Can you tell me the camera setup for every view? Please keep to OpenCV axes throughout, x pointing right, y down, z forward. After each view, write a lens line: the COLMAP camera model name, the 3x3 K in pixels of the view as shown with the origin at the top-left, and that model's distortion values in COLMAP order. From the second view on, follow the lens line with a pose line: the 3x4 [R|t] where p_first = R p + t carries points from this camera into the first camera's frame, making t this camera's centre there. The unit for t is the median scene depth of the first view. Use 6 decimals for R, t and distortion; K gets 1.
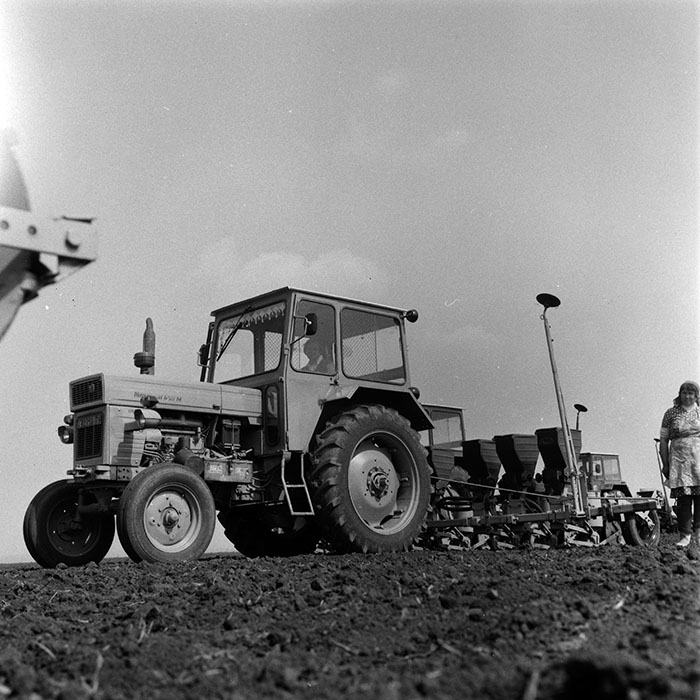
lens RADIAL K [[1014.2, 0, 347.1], [0, 1014.2, 361.9], [0, 0, 1]] dist [0.098831, -0.033984]
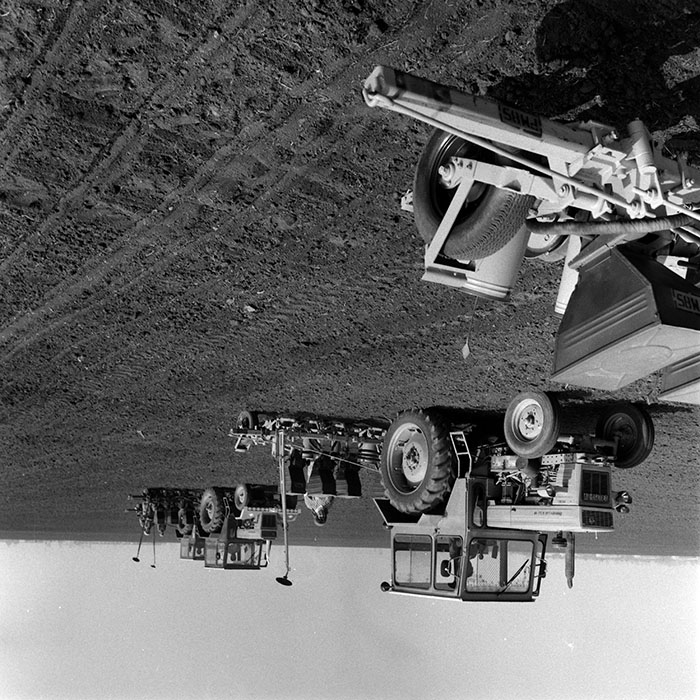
lens RADIAL K [[1060.2, 0, 333.6], [0, 1060.2, 349.9], [0, 0, 1]] dist [0.081069, 0.052528]
pose [[-0.965906, -0.022160, 0.257943, -0.252397], [0.115470, -0.928617, 0.352615, -0.286602], [0.231716, 0.370378, 0.899515, -0.446488]]
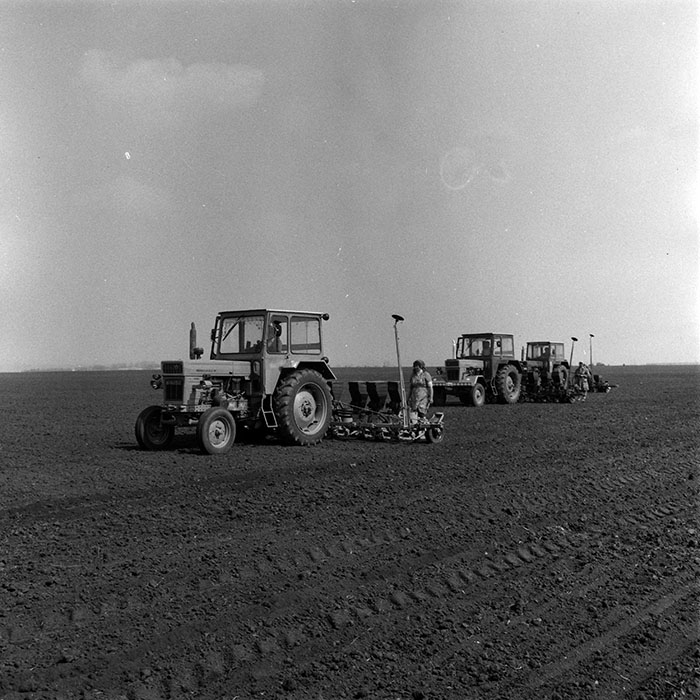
lens RADIAL K [[1060.2, 0, 333.6], [0, 1060.2, 349.9], [0, 0, 1]] dist [0.081069, 0.052528]
pose [[0.990194, 0.029971, 0.136448, -0.206123], [-0.052032, 0.985564, 0.161109, -0.333272], [-0.129649, -0.166629, 0.977459, -1.015257]]
